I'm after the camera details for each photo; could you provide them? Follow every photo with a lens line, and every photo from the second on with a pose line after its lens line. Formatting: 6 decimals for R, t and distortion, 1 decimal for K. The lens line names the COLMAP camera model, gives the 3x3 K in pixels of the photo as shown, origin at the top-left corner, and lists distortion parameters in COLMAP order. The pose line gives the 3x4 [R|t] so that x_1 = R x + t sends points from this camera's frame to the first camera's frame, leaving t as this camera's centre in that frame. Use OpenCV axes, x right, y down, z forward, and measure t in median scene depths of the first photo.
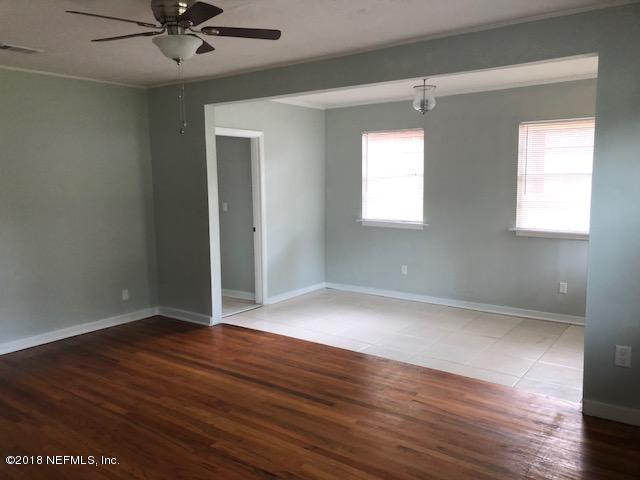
lens RADIAL K [[531.6, 0, 315.6], [0, 531.6, 240.1], [0, 0, 1]] dist [0.034612, -0.016321]
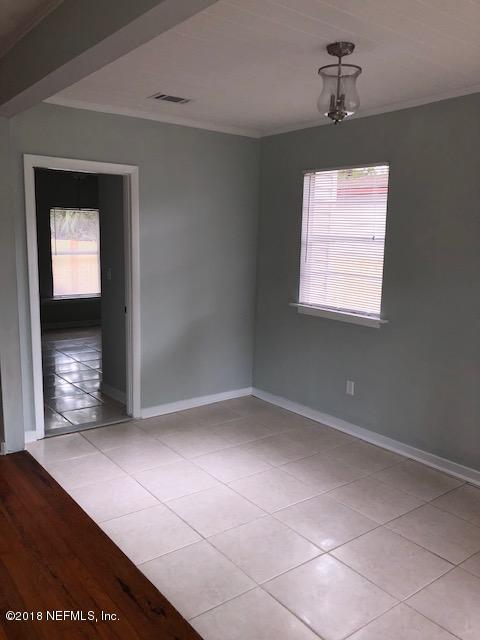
lens RADIAL K [[531.6, 0, 244.8], [0, 531.6, 319.9], [0, 0, 1]] dist [0.034612, -0.016321]
pose [[0.961182, 0.075364, -0.265424, 0.214048], [-0.065102, 0.996759, 0.047263, -0.048457], [0.268126, -0.028148, 0.962973, 0.363382]]
